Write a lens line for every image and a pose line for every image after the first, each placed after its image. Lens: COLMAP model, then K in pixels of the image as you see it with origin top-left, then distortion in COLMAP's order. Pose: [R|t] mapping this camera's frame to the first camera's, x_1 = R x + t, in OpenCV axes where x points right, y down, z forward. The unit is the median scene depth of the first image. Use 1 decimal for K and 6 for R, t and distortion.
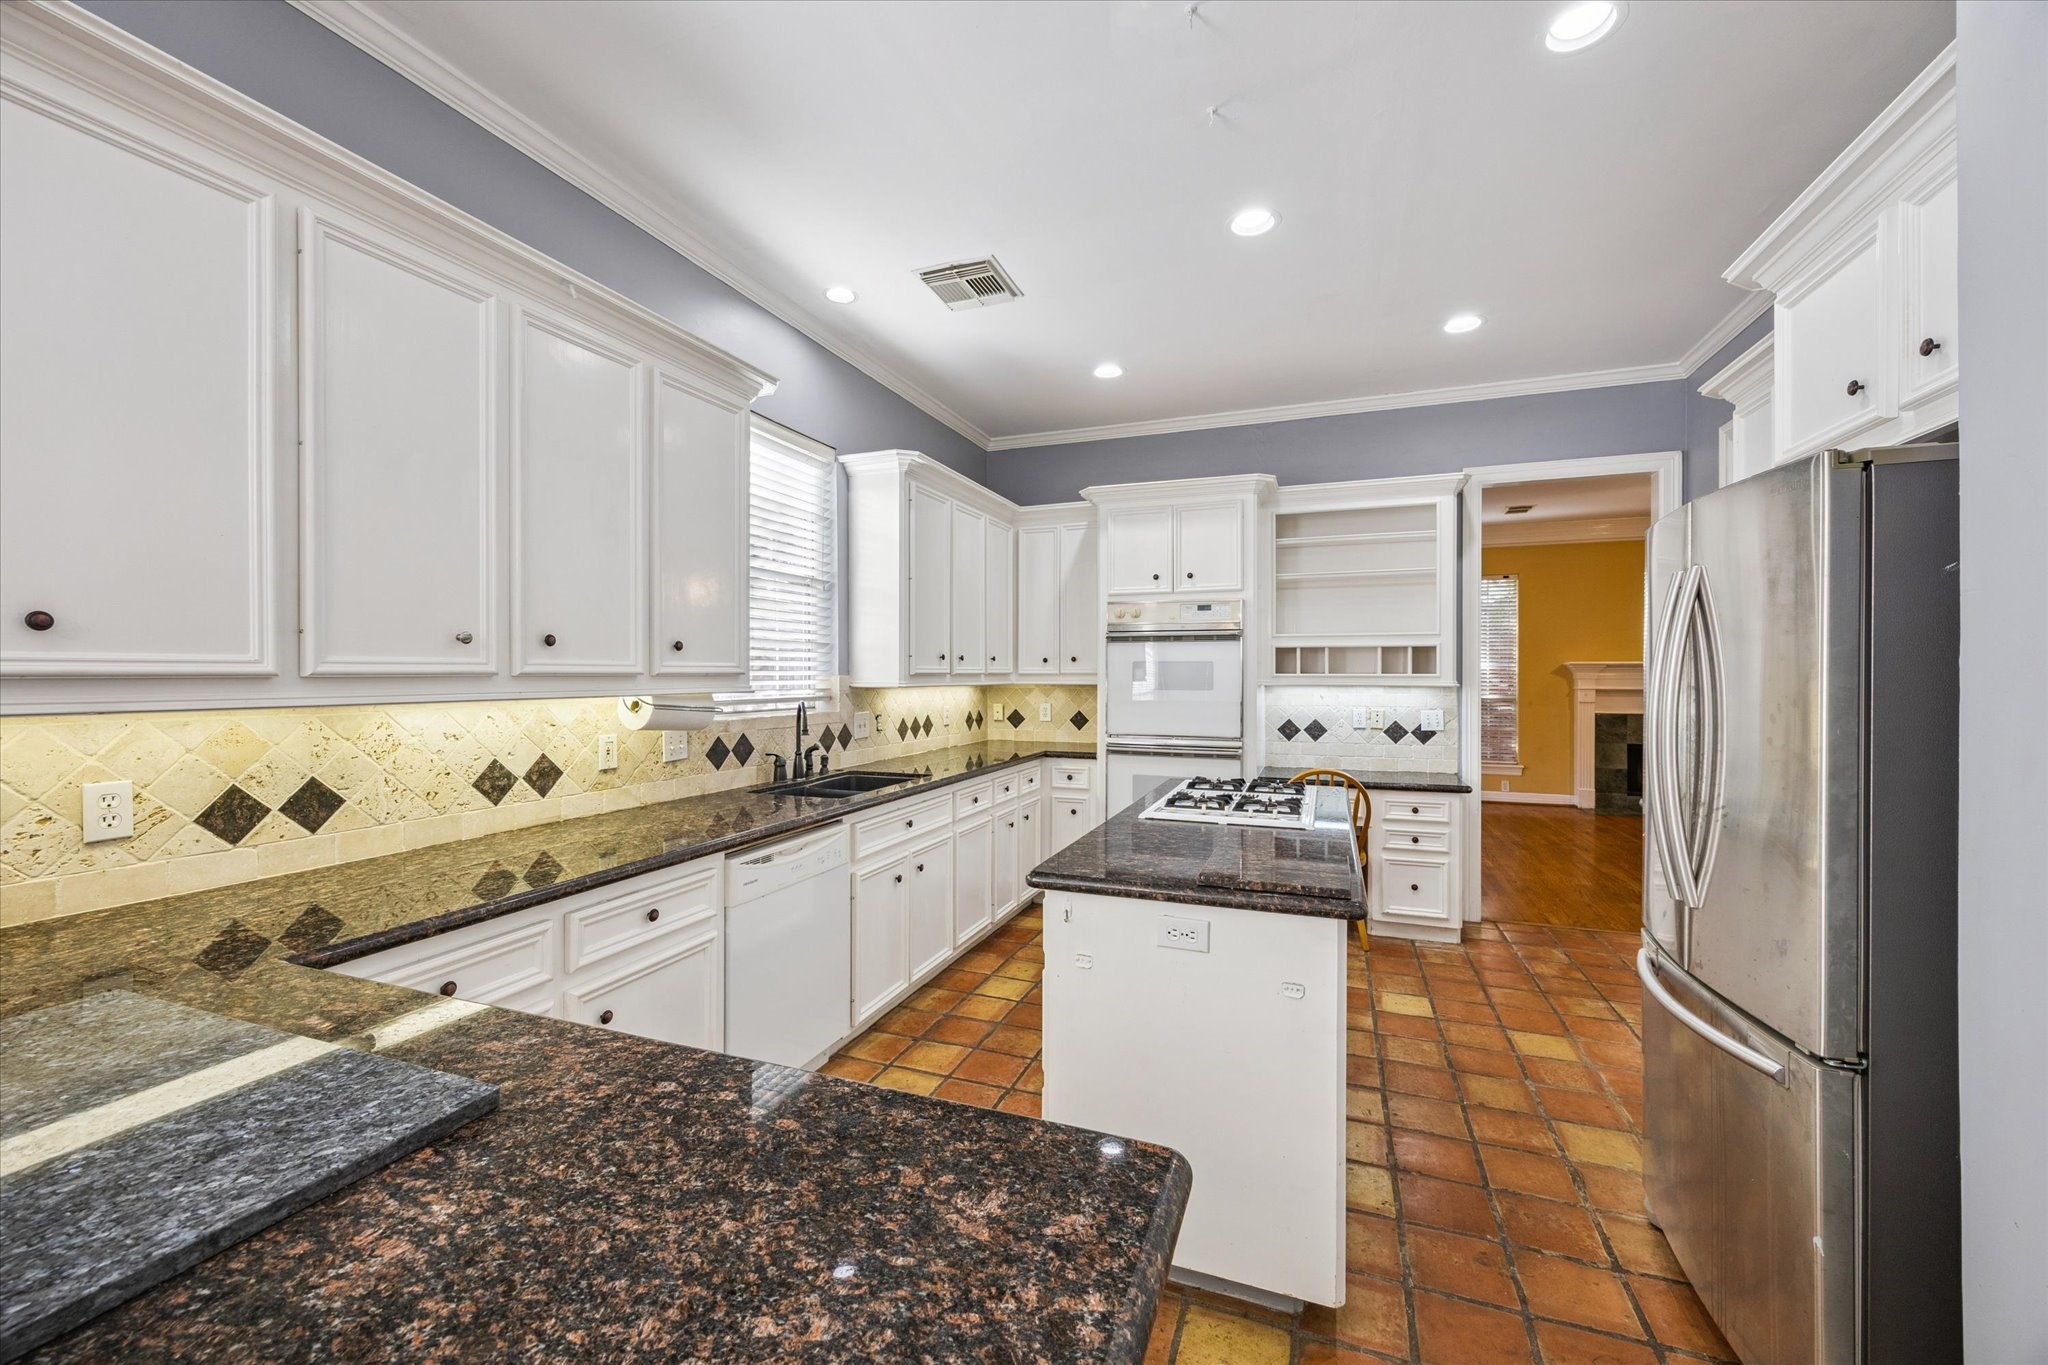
lens RADIAL K [[808.6, 0, 1014.9], [0, 808.6, 674.7], [0, 0, 1]] dist [-0.002481, -0.000190]
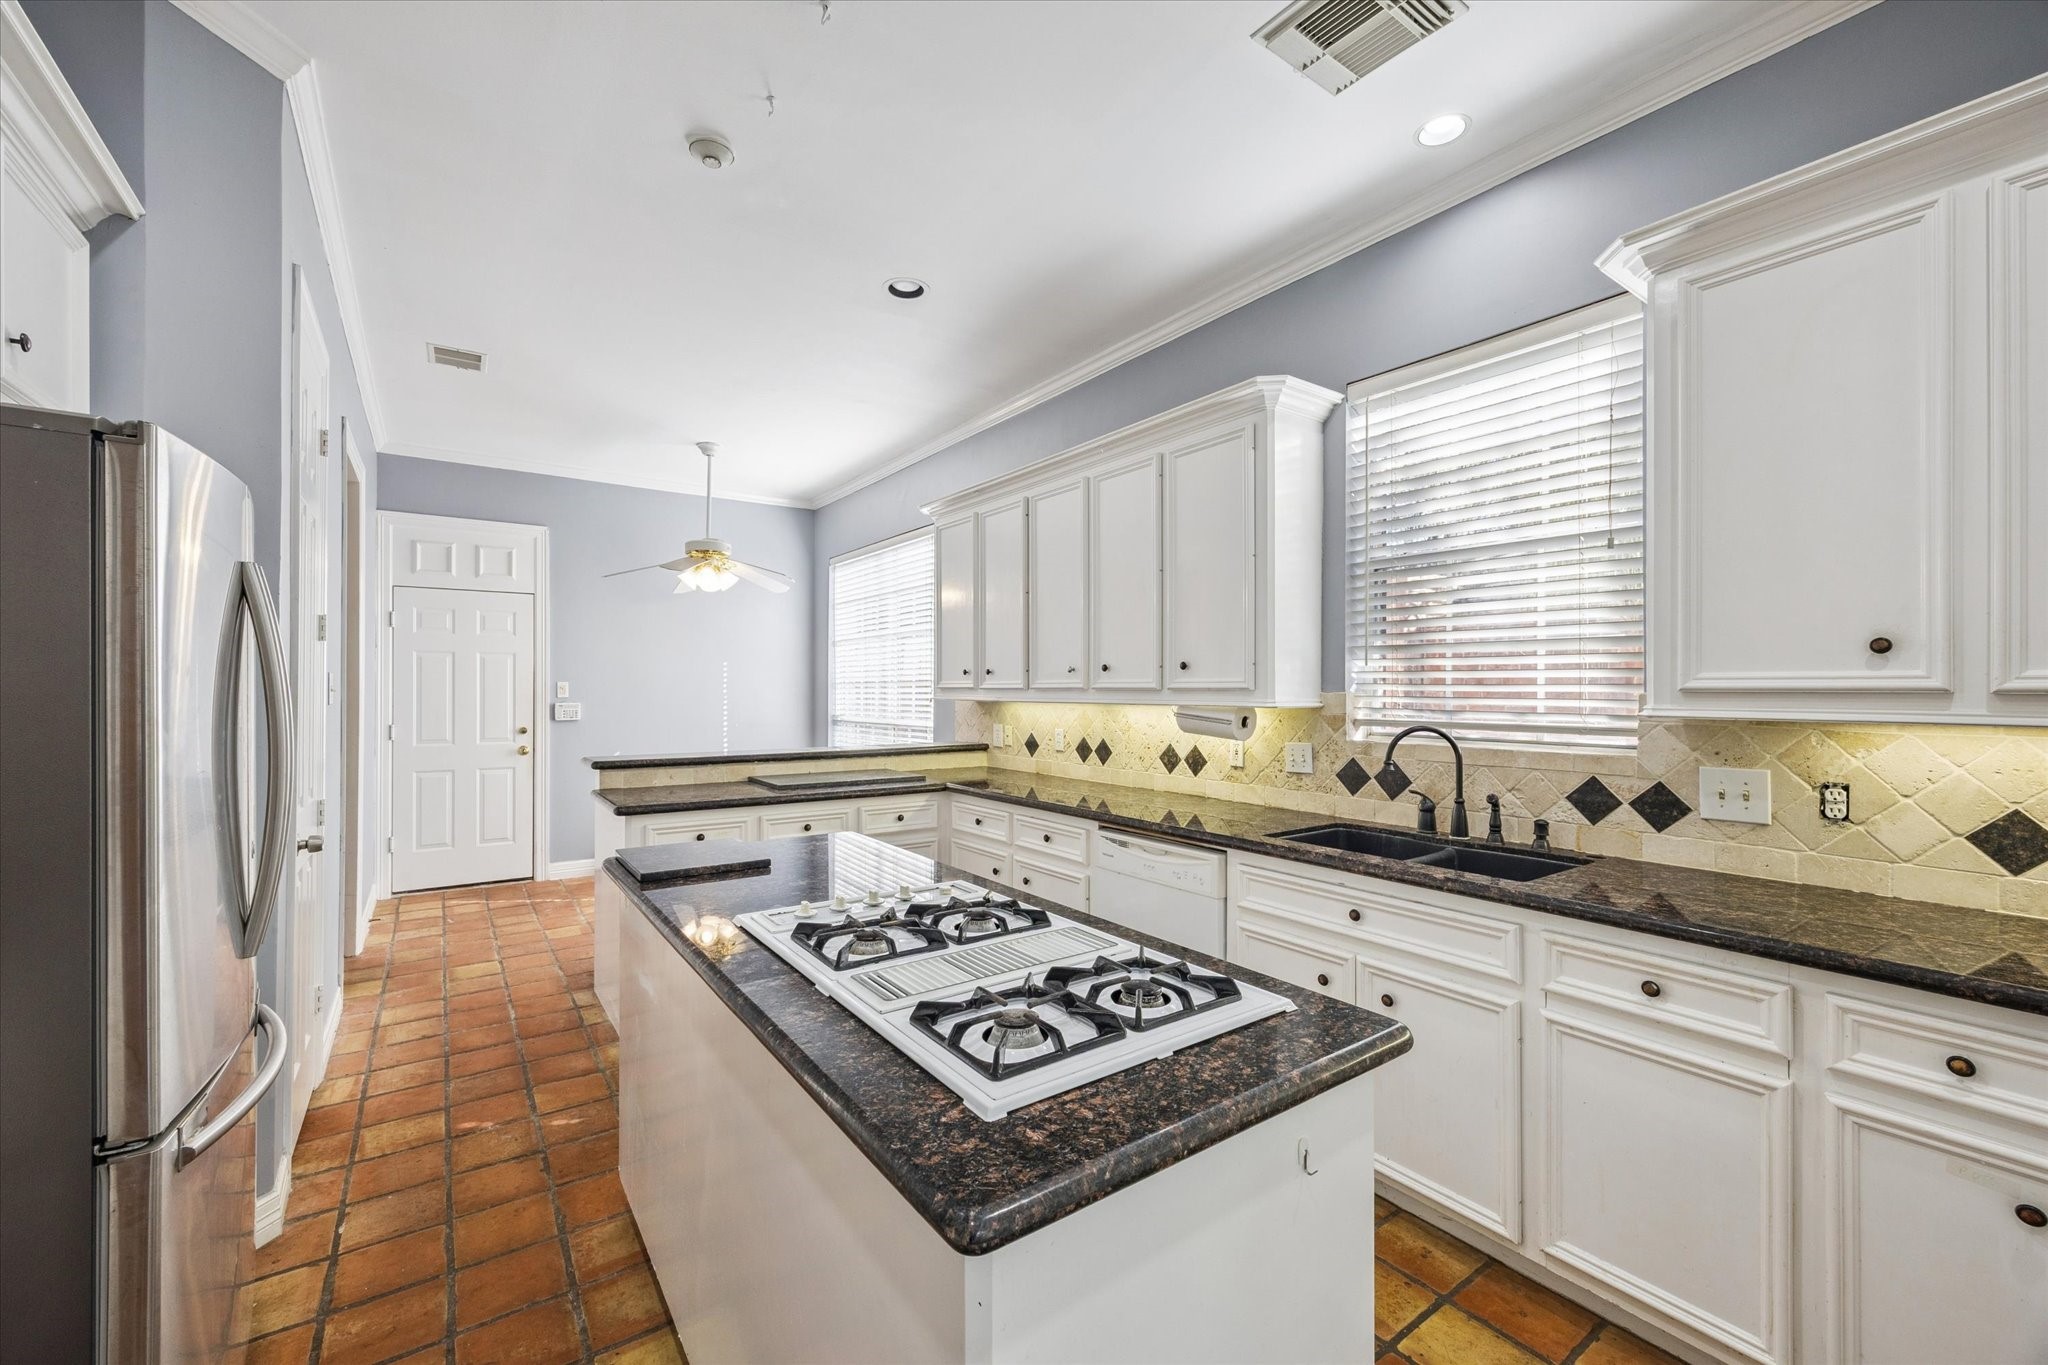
lens RADIAL K [[808.6, 0, 1012.6], [0, 808.6, 690.6], [0, 0, 1]] dist [-0.002481, -0.000190]
pose [[-0.555748, -0.001531, -0.831349, 0.729238], [-0.004025, 0.999992, 0.000849, 0.001761], [0.831341, 0.003818, -0.555750, 1.440817]]
